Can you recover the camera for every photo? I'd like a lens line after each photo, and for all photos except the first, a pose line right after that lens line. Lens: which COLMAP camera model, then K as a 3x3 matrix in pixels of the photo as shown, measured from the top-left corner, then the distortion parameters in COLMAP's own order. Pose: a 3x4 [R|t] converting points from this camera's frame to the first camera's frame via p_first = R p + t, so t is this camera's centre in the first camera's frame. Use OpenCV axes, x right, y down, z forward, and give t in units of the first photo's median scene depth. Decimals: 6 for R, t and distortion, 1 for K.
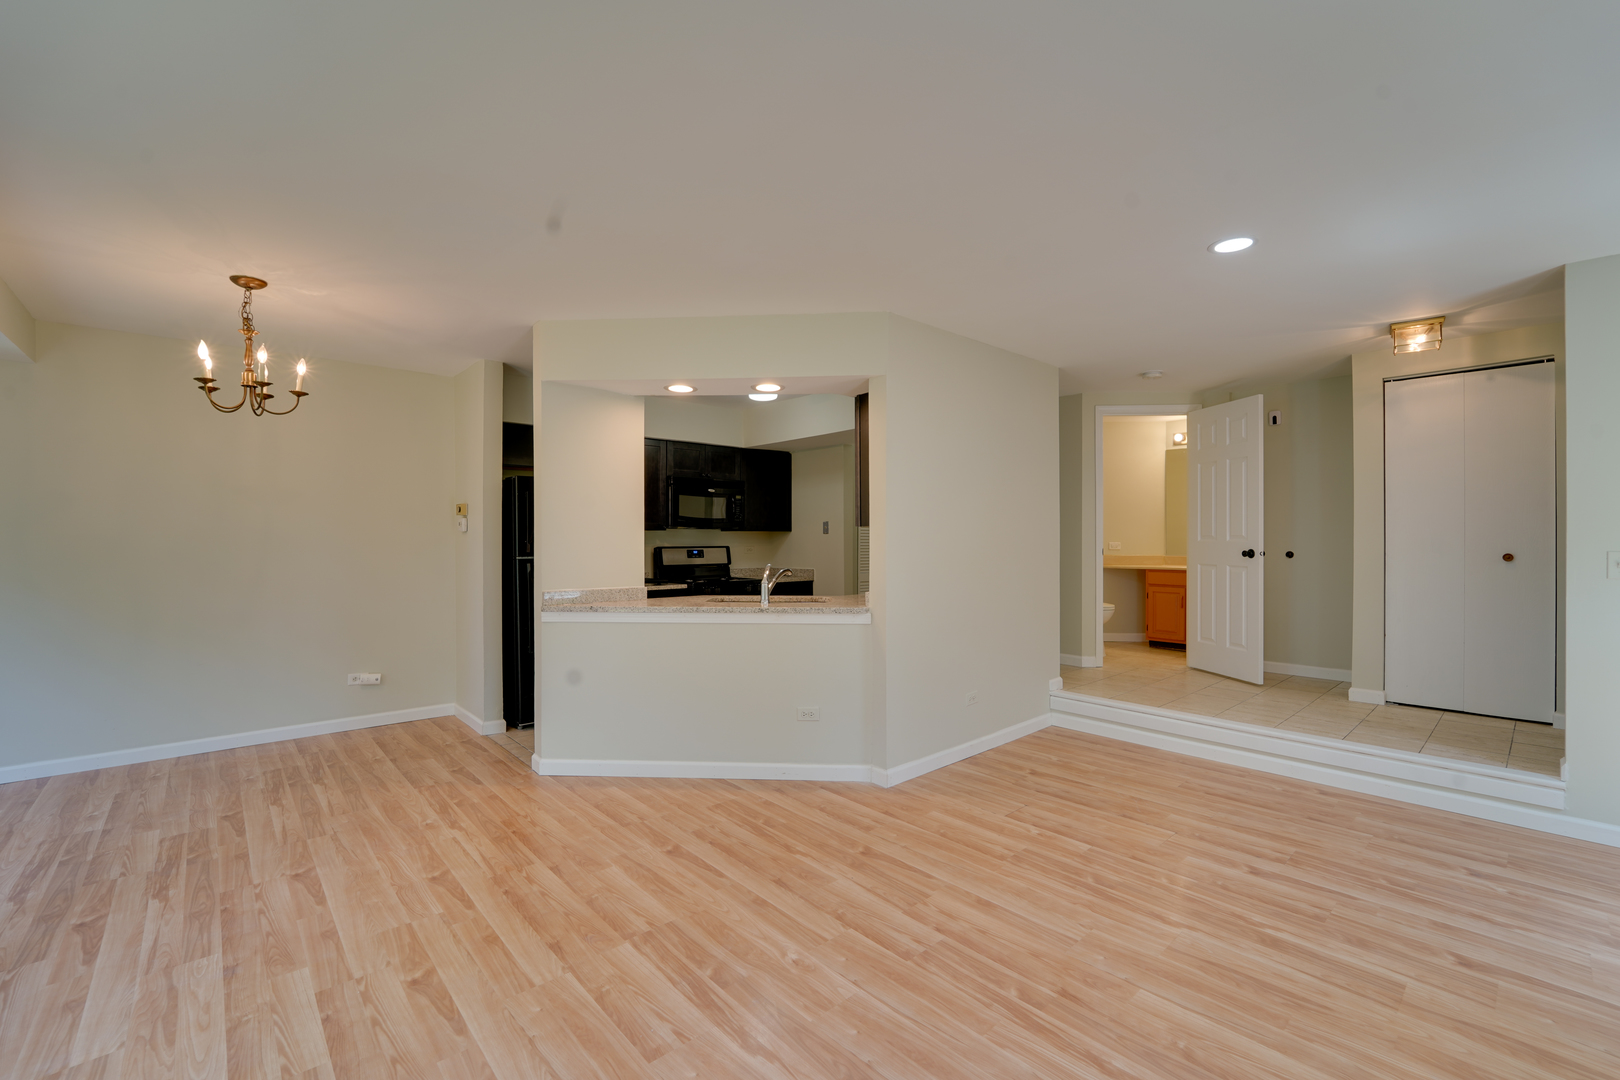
lens RADIAL K [[677.6, 0, 807.9], [0, 677.6, 538.6], [0, 0, 1]] dist [-0.021024, 0.000322]
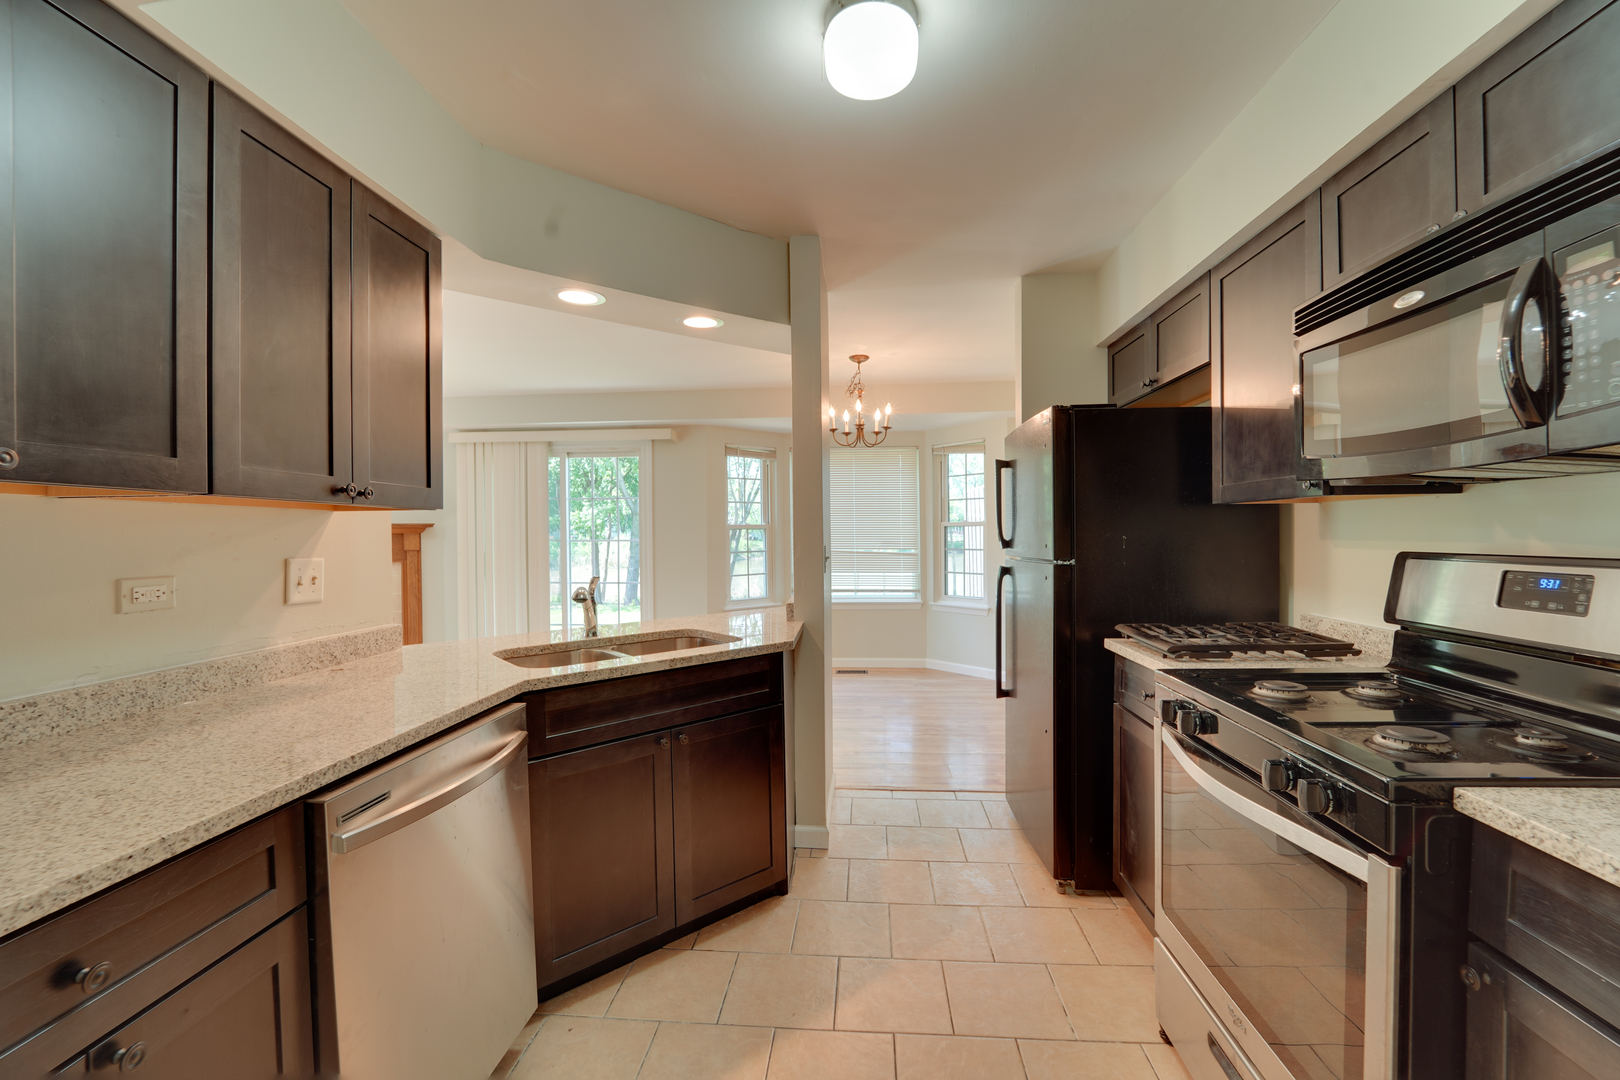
lens RADIAL K [[677.6, 0, 808.3], [0, 677.6, 539.2], [0, 0, 1]] dist [-0.021024, 0.000322]
pose [[-0.714466, 0.013069, -0.699548, 0.268472], [0.010476, 0.999913, 0.007981, 0.005059], [0.699592, -0.001626, -0.714541, 1.998488]]
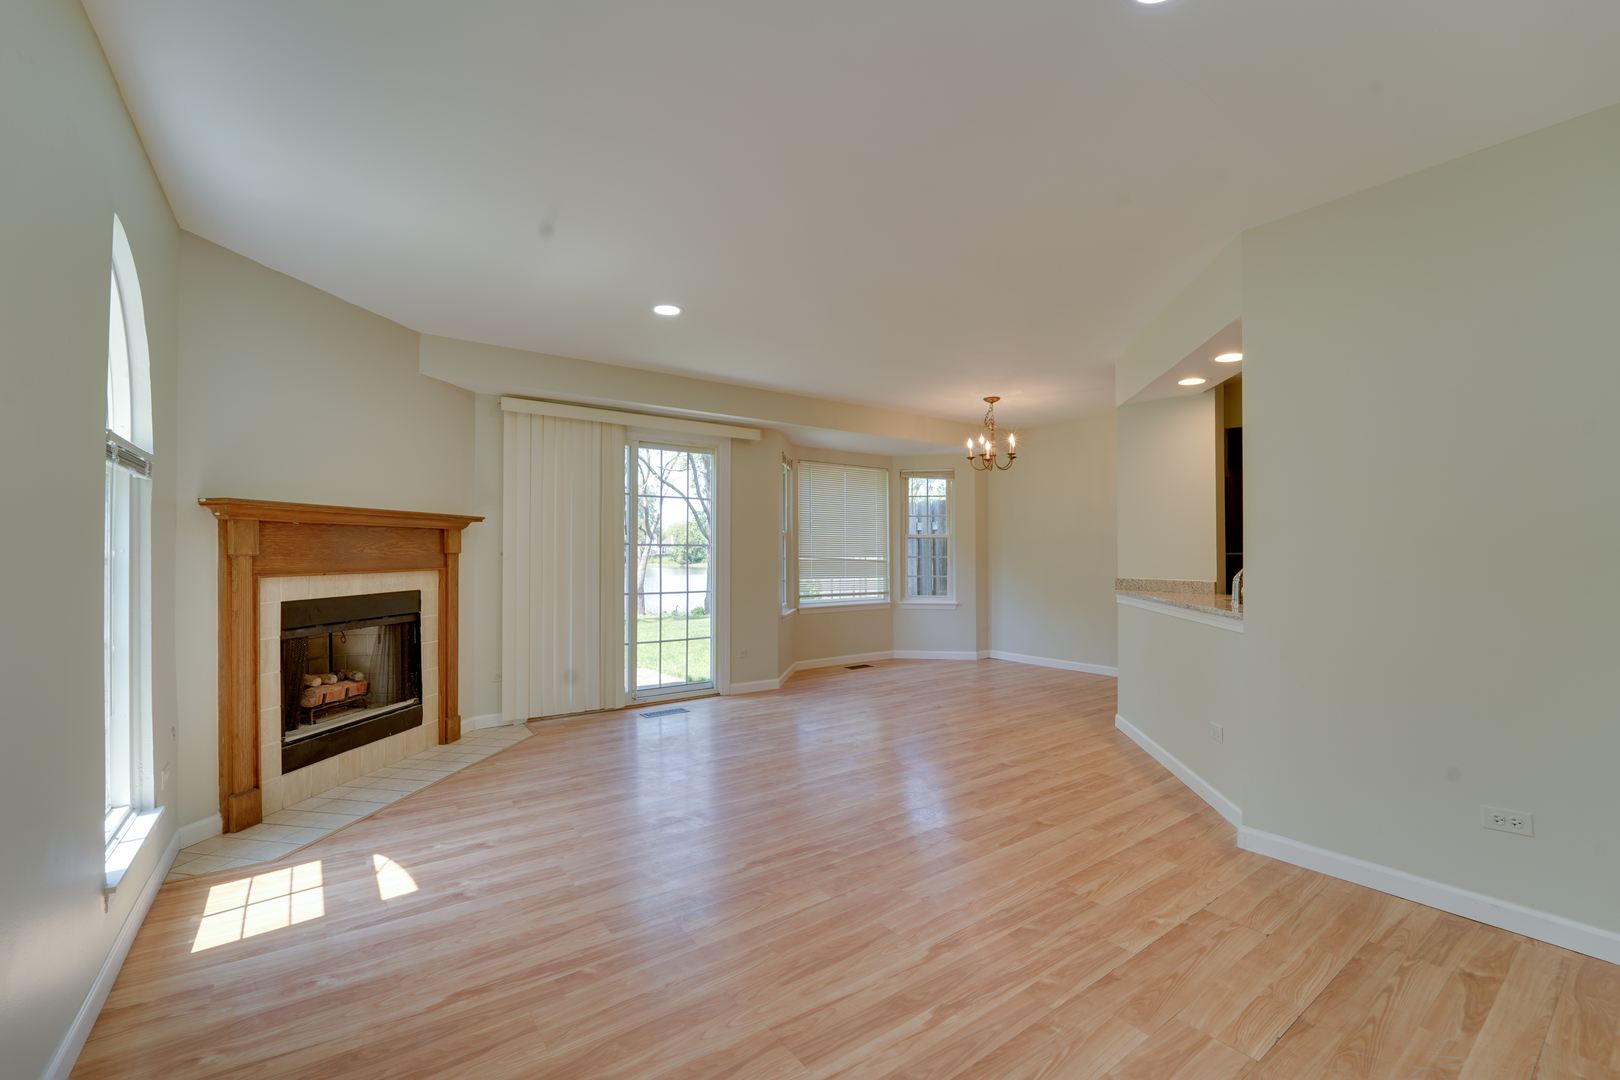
lens RADIAL K [[677.6, 0, 810.0], [0, 677.6, 546.3], [0, 0, 1]] dist [-0.021024, 0.000322]
pose [[-0.093832, -0.005601, -0.995572, 1.033823], [-0.000386, 0.999984, -0.005589, 0.032433], [0.995588, -0.000140, -0.093833, 0.652146]]
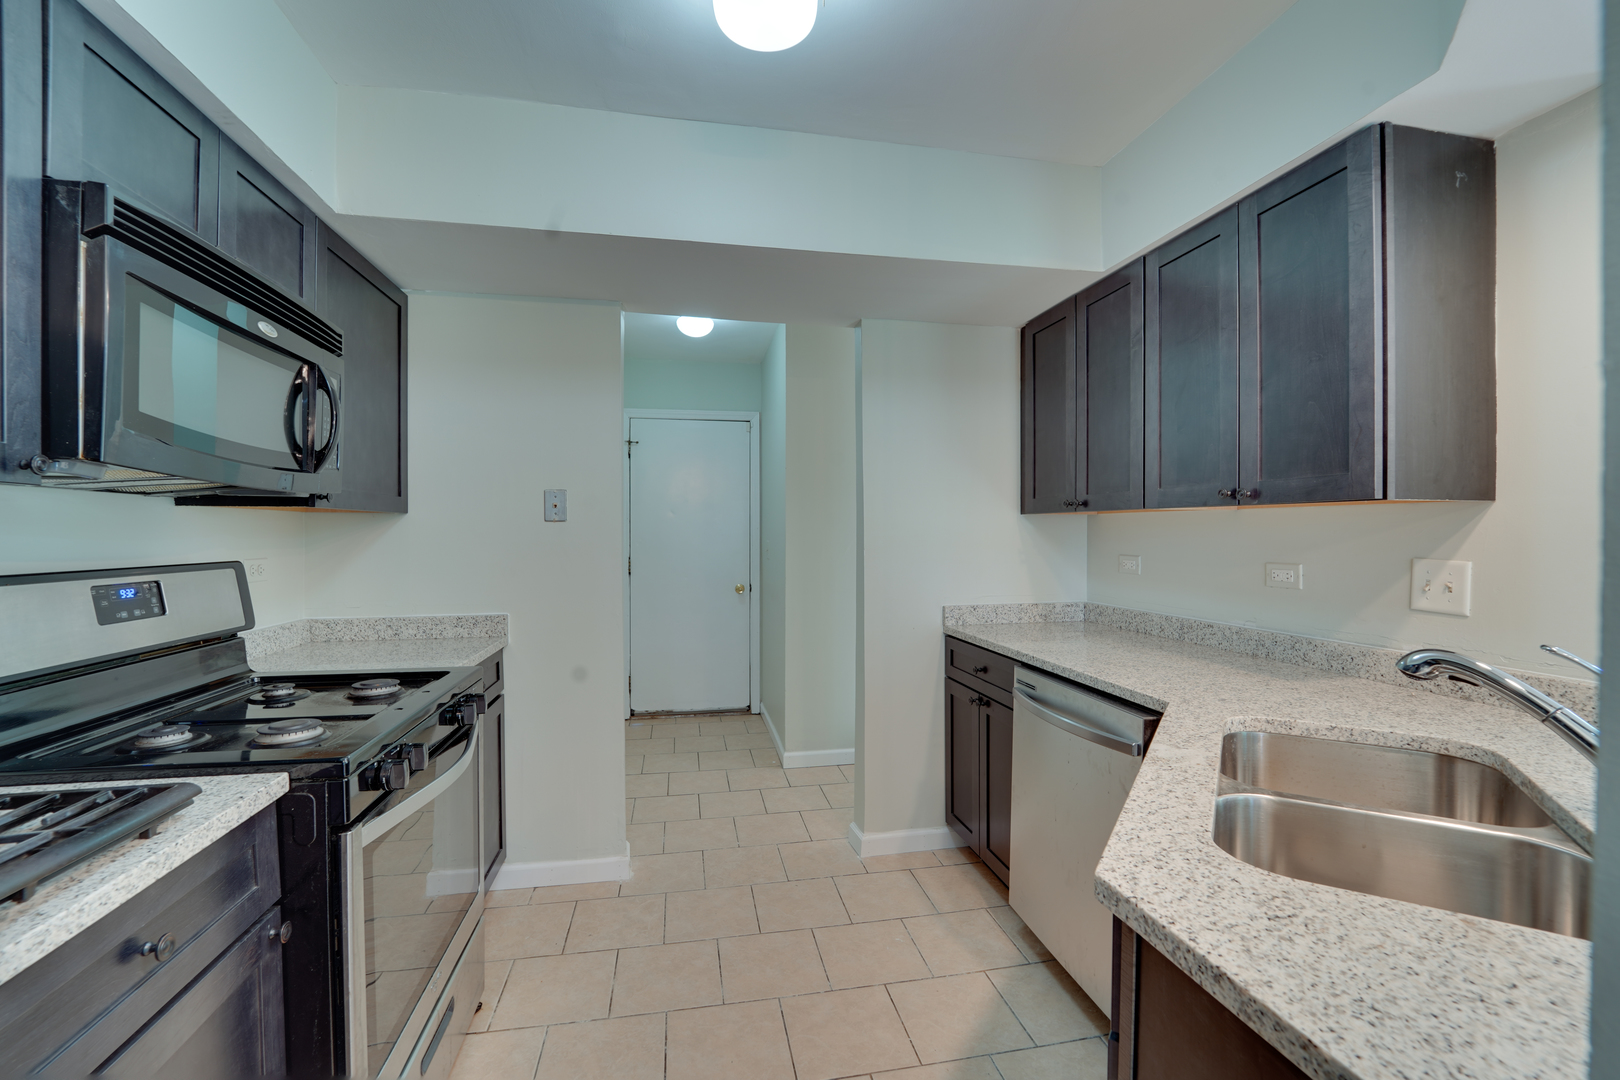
lens RADIAL K [[677.6, 0, 804.3], [0, 677.6, 538.6], [0, 0, 1]] dist [-0.021024, 0.000322]
pose [[0.509501, -0.004758, 0.860457, -0.482848], [0.001859, 0.999988, 0.004429, 0.003430], [-0.860468, -0.000656, 0.509504, 1.429766]]
